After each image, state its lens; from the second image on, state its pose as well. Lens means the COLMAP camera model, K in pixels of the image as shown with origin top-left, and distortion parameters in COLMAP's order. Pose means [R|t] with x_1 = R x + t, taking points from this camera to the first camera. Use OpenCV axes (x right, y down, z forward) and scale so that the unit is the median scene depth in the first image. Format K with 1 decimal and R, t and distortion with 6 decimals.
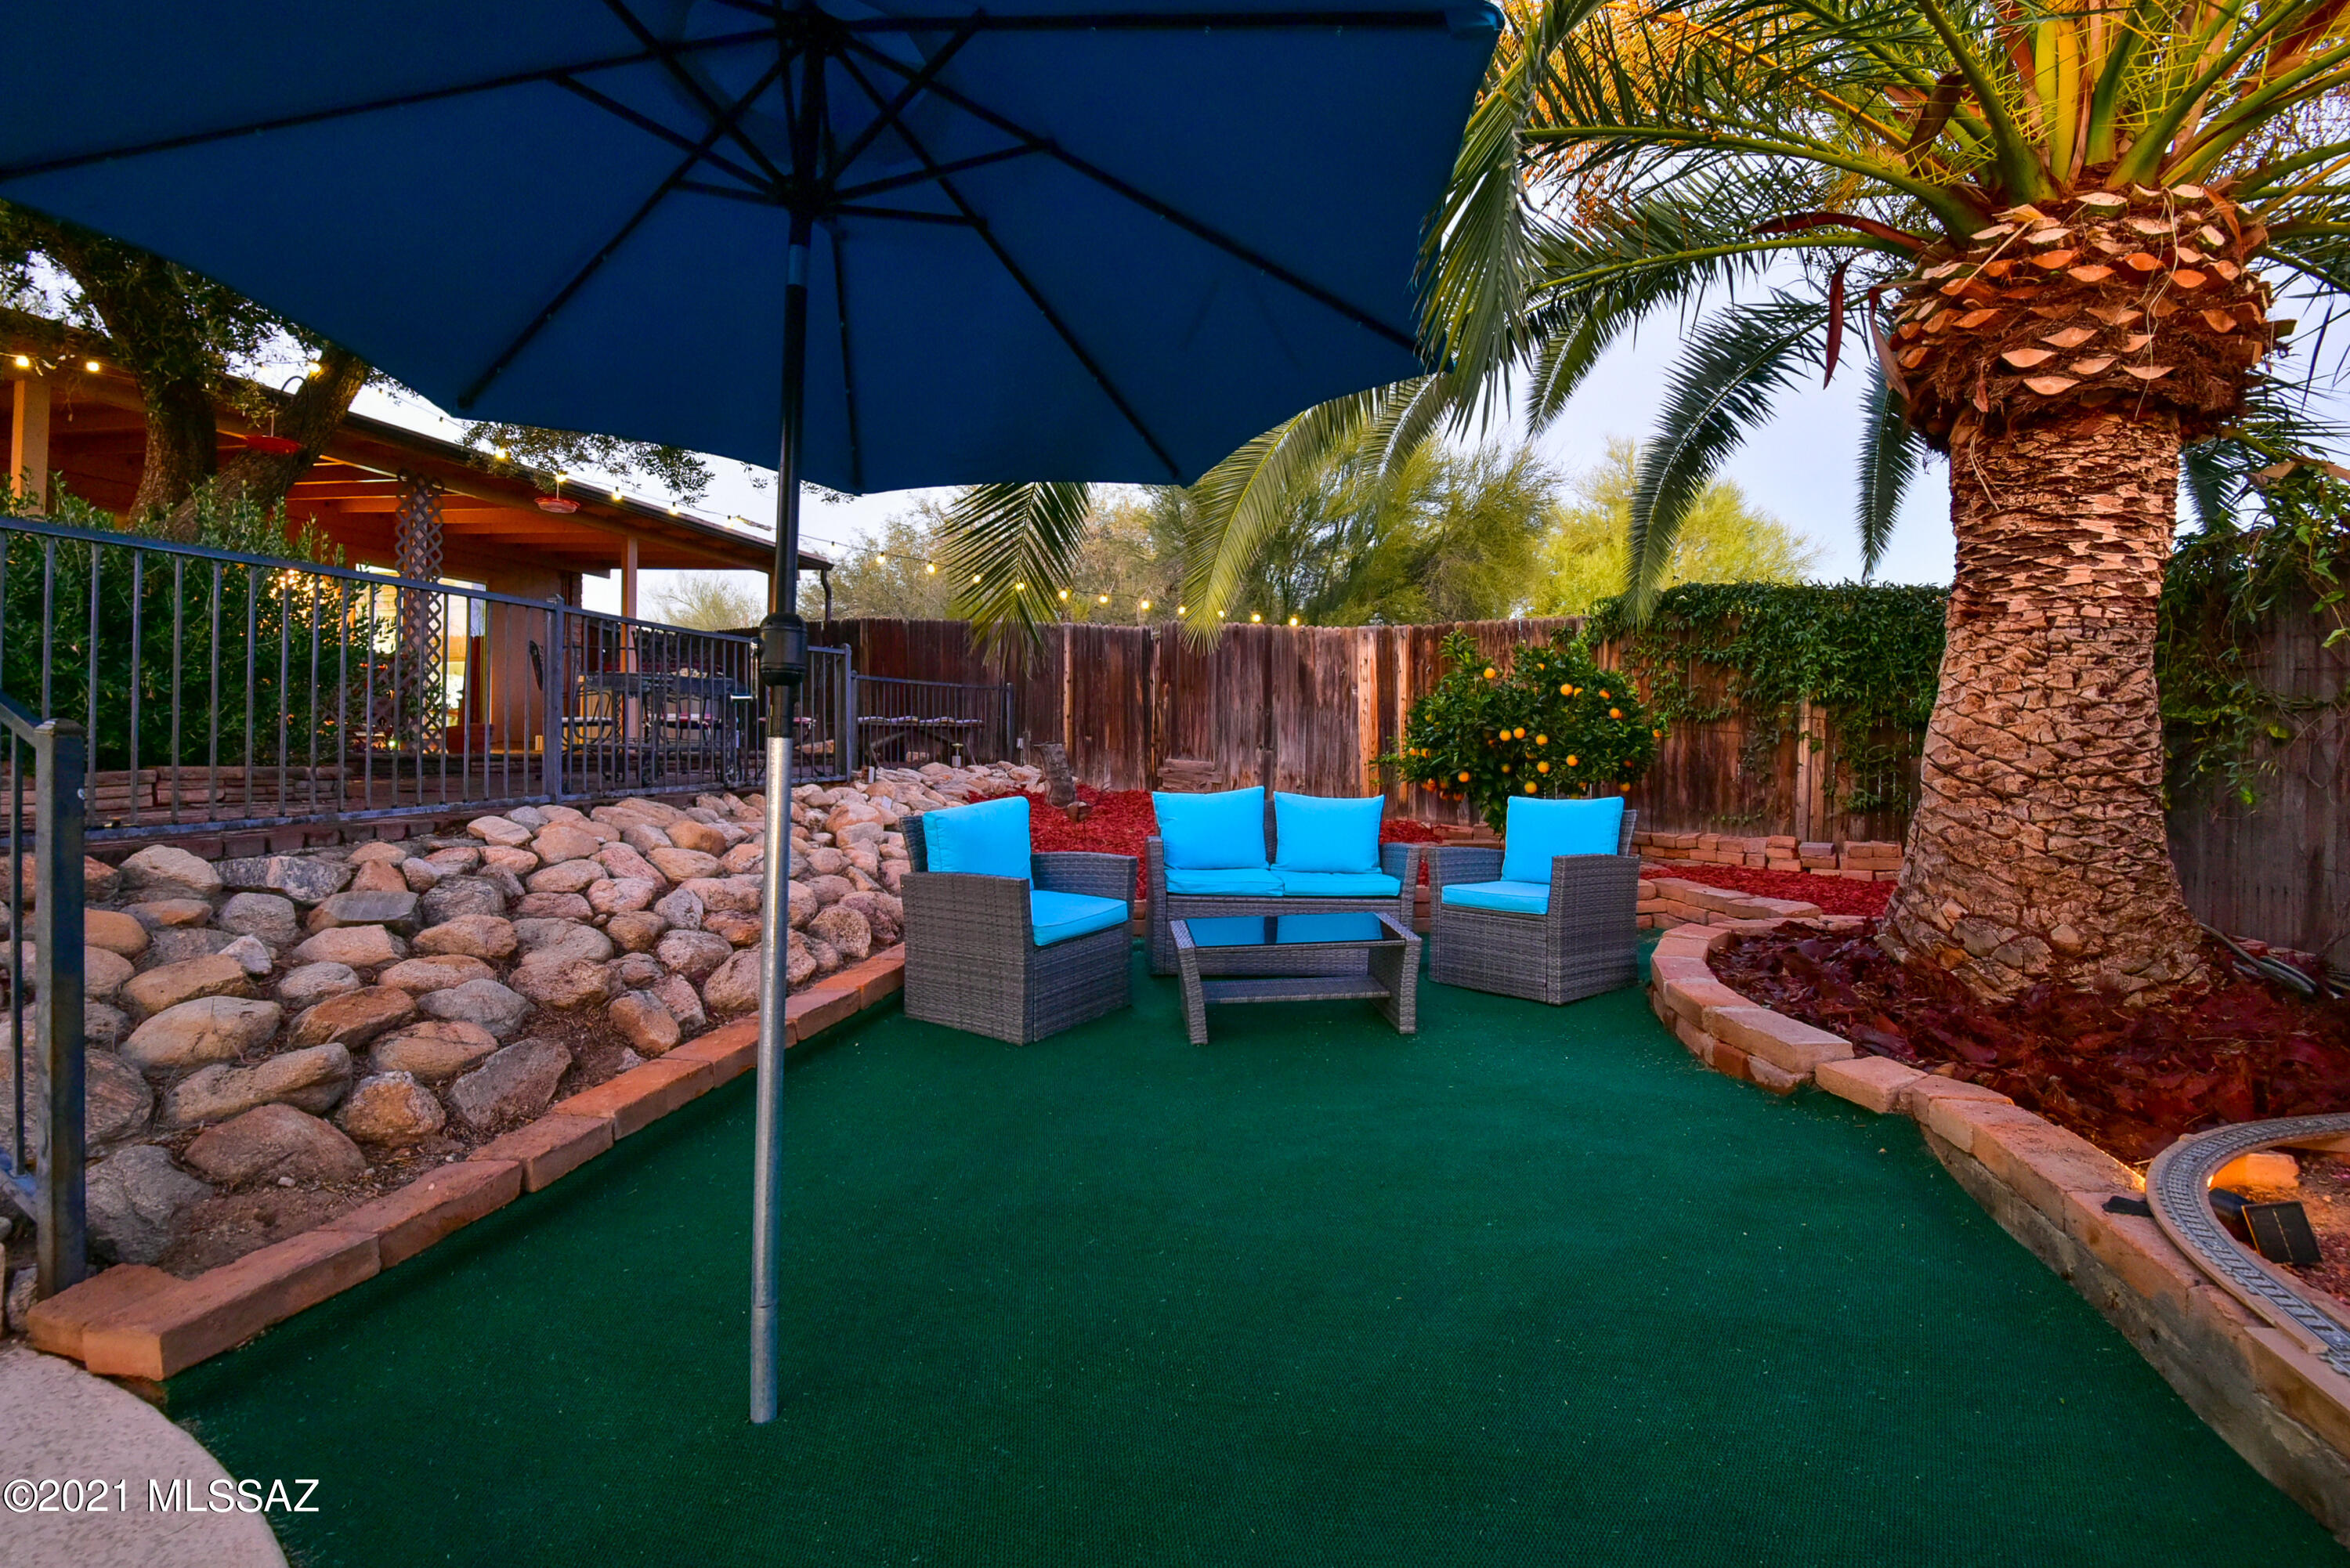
lens RADIAL K [[1062.3, 0, 1240.2], [0, 1062.3, 736.6], [0, 0, 1]] dist [0.000431, -0.017145]
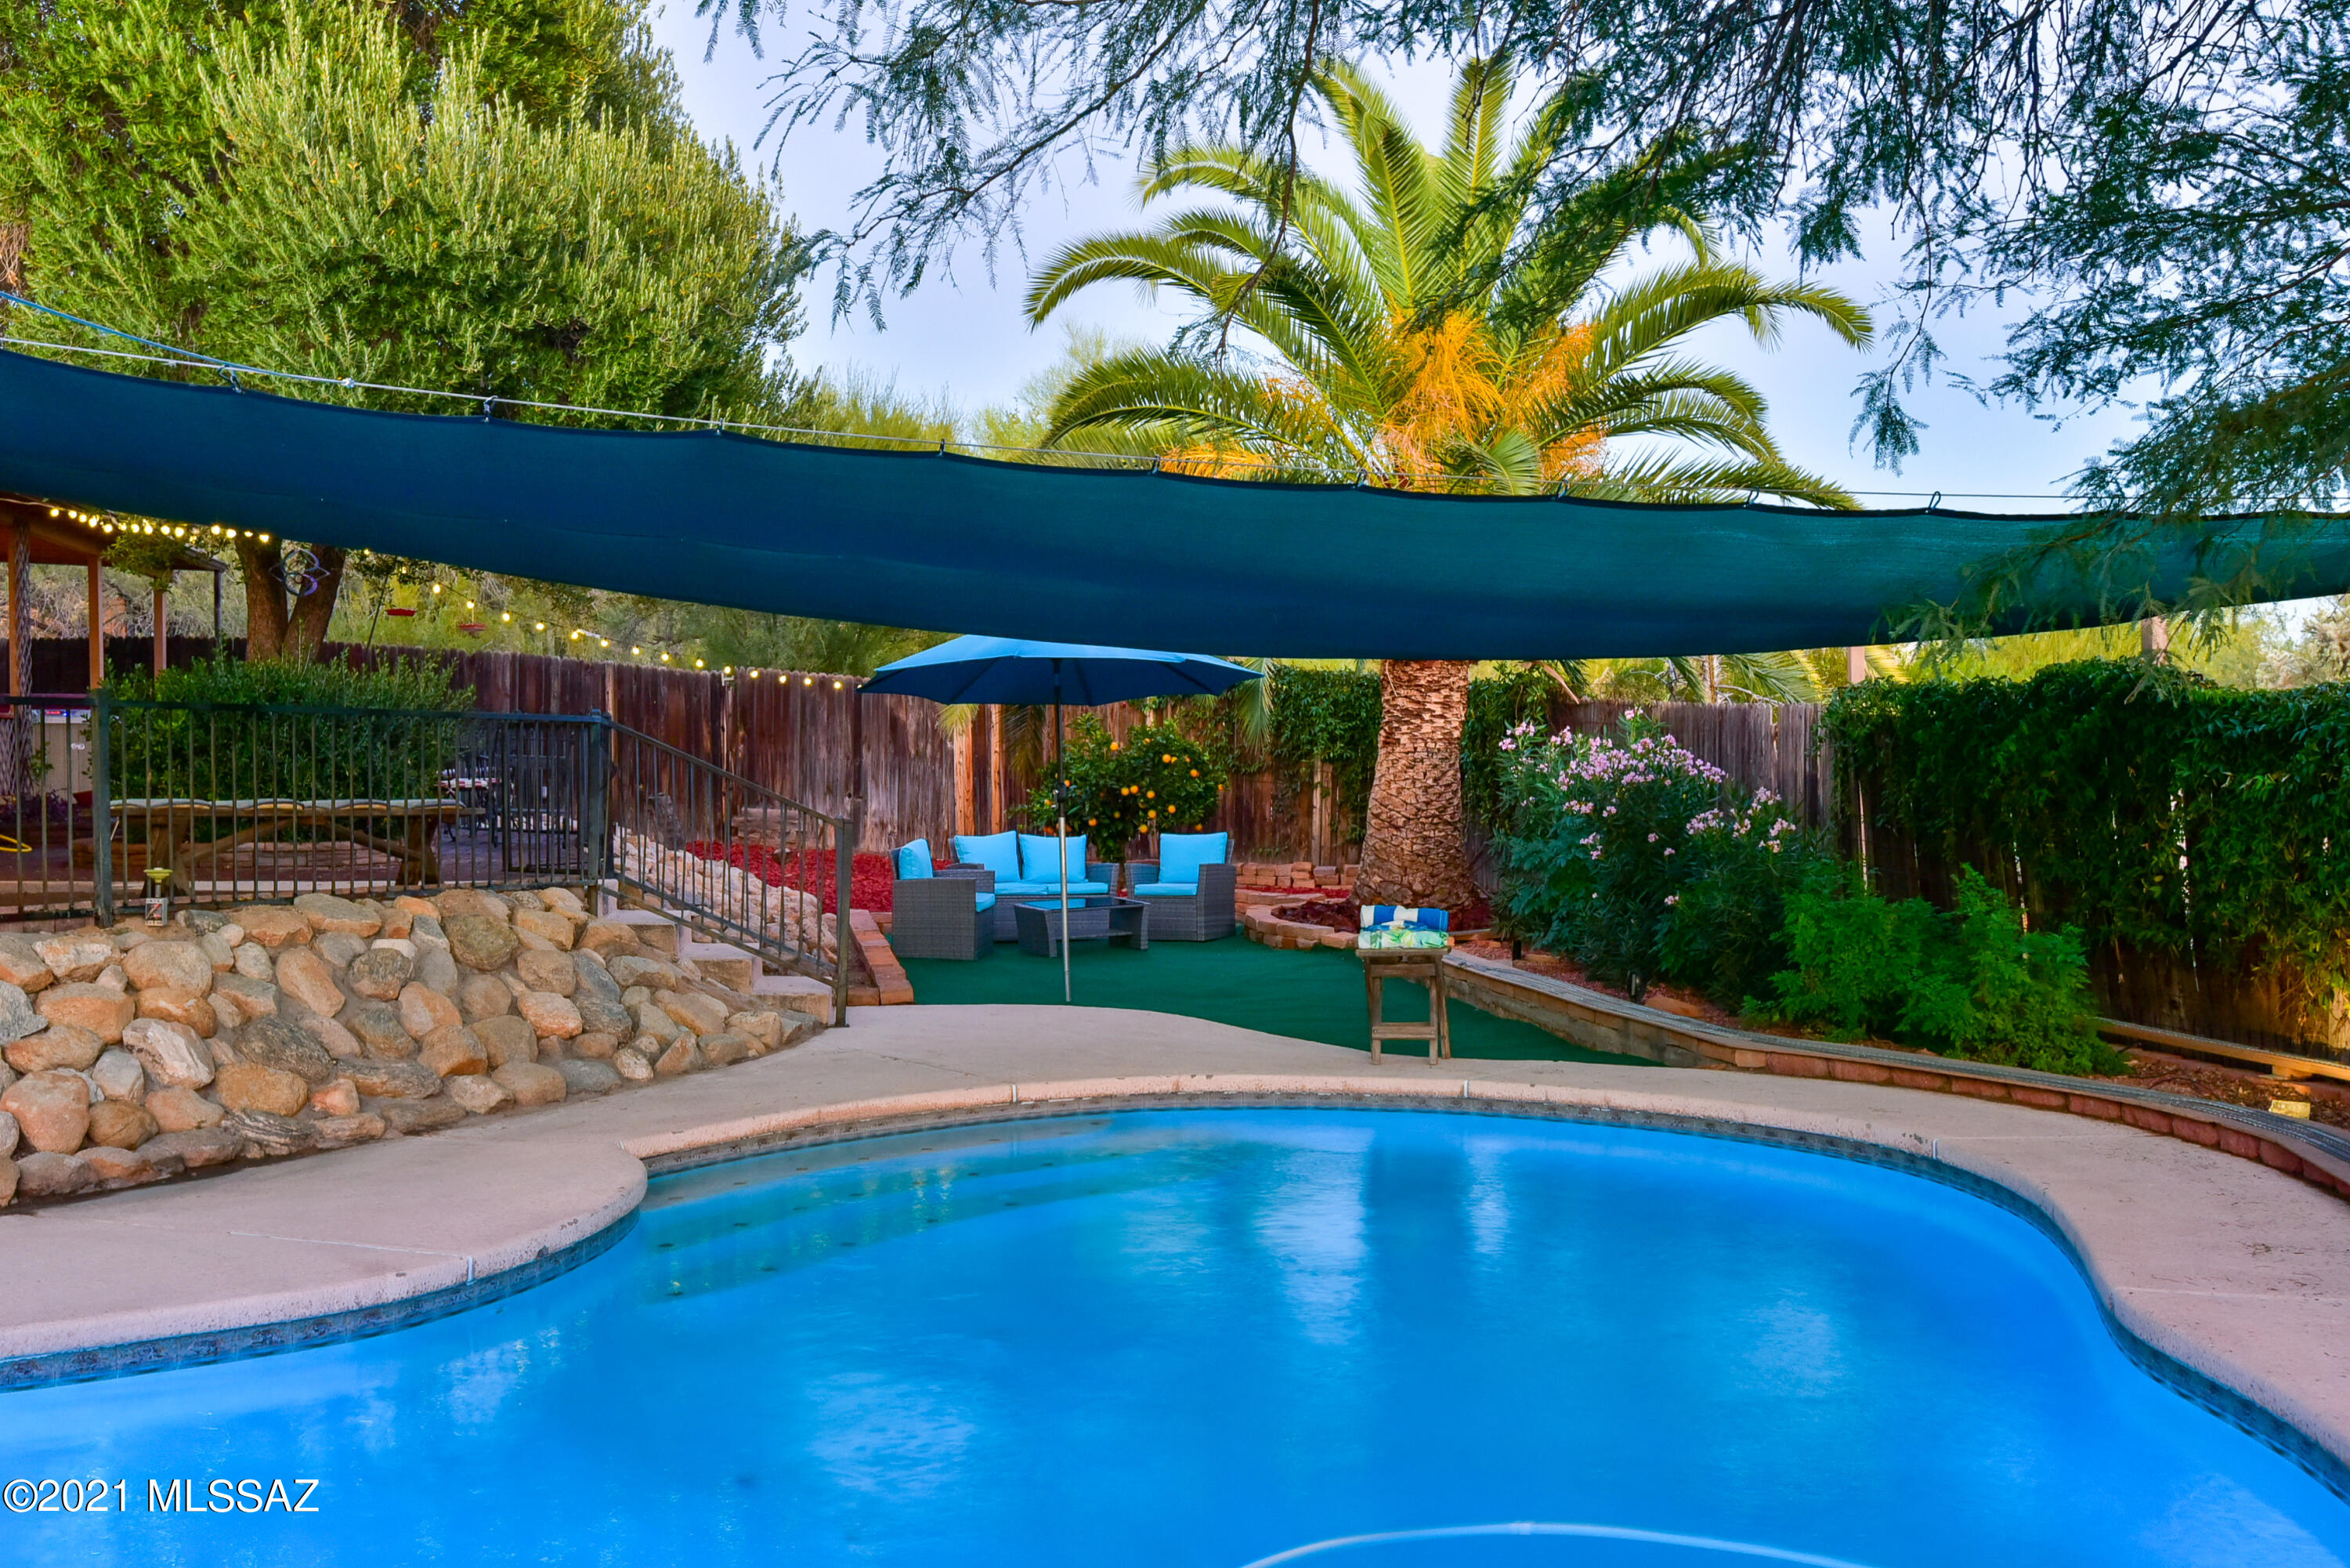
lens RADIAL K [[2340.0, 0, 1175.0], [0, 2340.0, 784.0], [0, 0, 1]] dist [-0.004484, -0.005106]
pose [[0.910089, -0.012065, 0.414238, -0.886076], [0.001595, 0.999671, 0.025610, -0.082407], [-0.414411, -0.022647, 0.909808, -1.670579]]
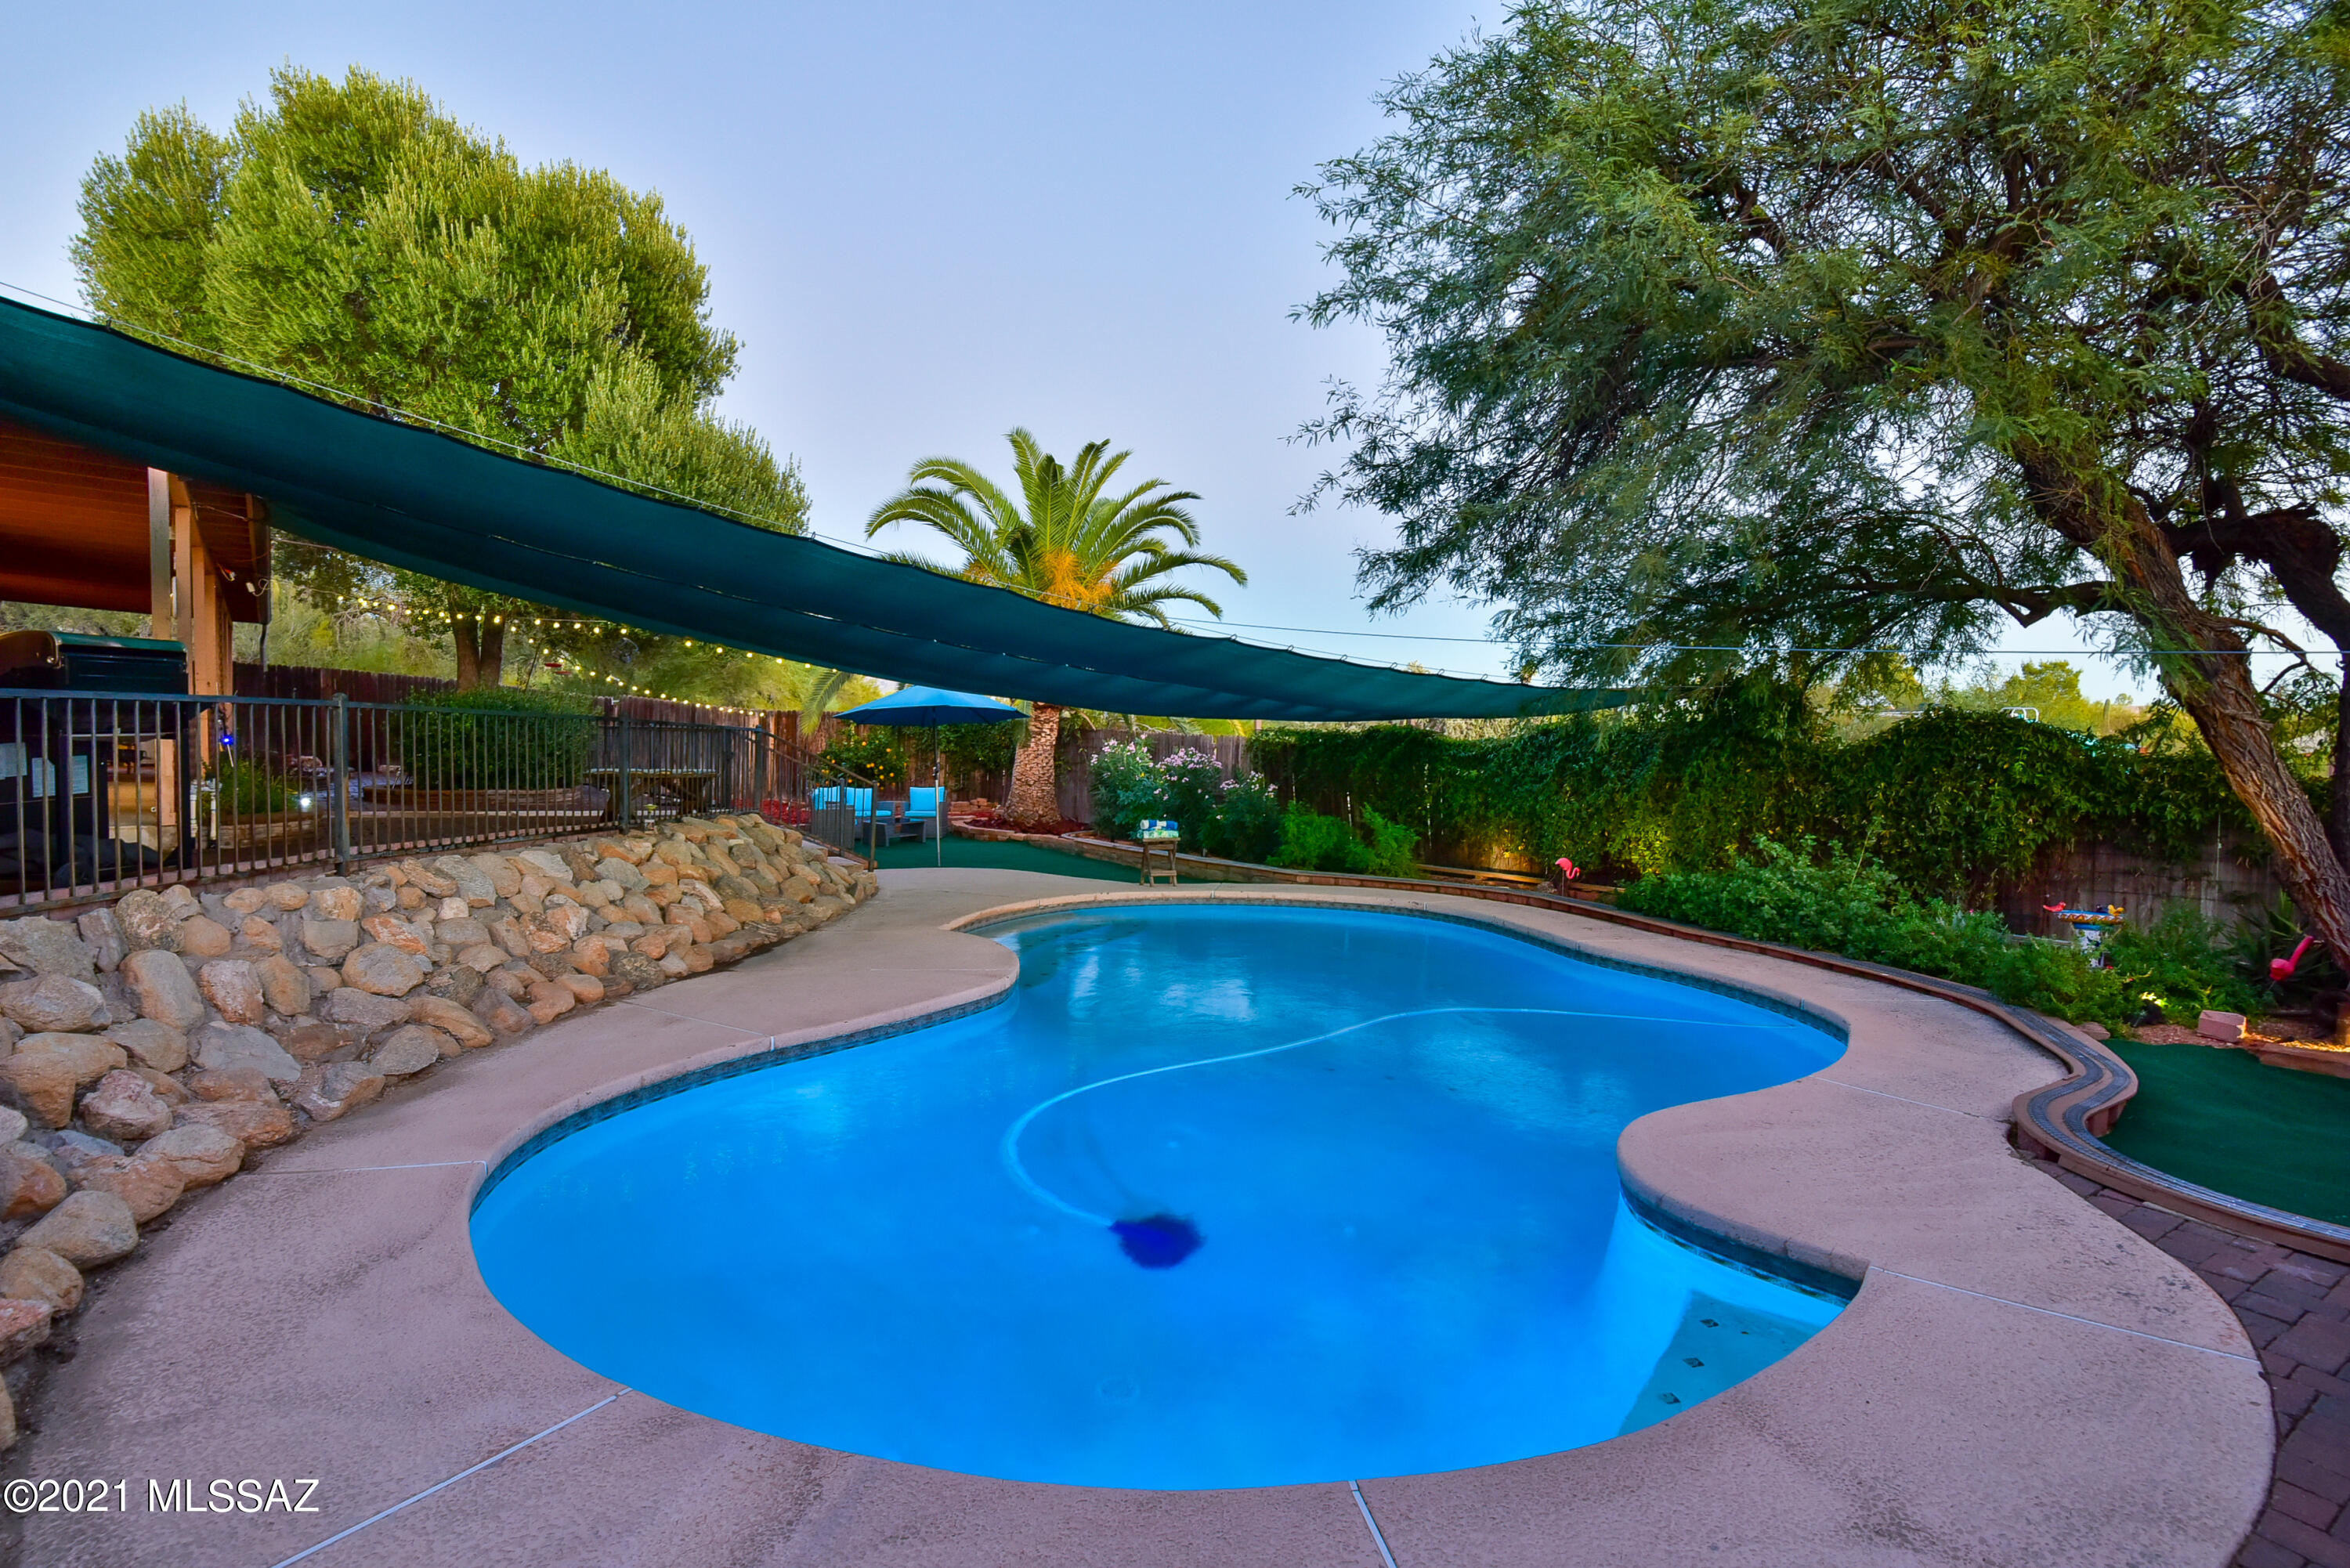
lens RADIAL K [[1198.4, 0, 1175.0], [0, 1198.4, 784.0], [0, 0, 1]] dist [0.000354, -0.018311]
pose [[0.620669, -0.014986, 0.783929, -1.622473], [-0.026644, 0.998837, 0.040190, -0.095929], [-0.783620, -0.045831, 0.619548, -1.496172]]
